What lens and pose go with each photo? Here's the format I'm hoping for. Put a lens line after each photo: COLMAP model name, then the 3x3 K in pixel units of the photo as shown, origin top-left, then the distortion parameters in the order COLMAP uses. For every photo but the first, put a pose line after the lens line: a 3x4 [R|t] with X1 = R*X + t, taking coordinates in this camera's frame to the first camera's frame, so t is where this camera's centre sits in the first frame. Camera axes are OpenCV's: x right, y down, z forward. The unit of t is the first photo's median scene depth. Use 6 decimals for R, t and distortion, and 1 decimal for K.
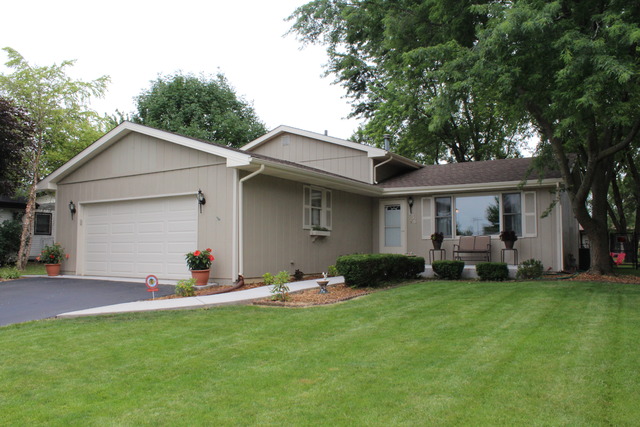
lens RADIAL K [[526.0, 0, 320.0], [0, 526.0, 213.5], [0, 0, 1]] dist [-0.150420, 0.132141]
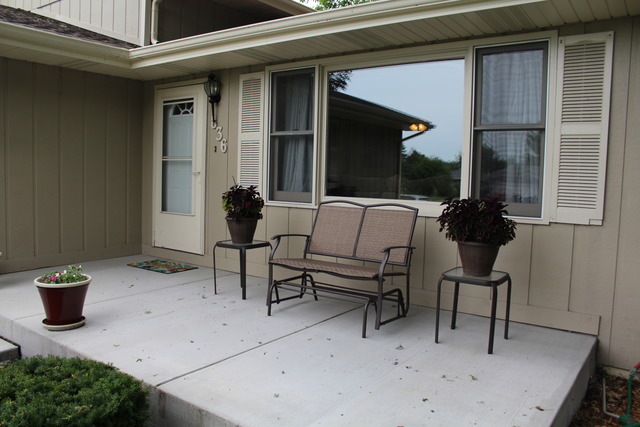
lens RADIAL K [[526.0, 0, 320.0], [0, 526.0, 213.5], [0, 0, 1]] dist [-0.150420, 0.132141]
pose [[0.996387, 0.033223, -0.078167, 0.275663], [-0.021415, 0.988858, 0.147314, 0.006757], [0.082190, -0.145108, 0.985996, 0.673981]]
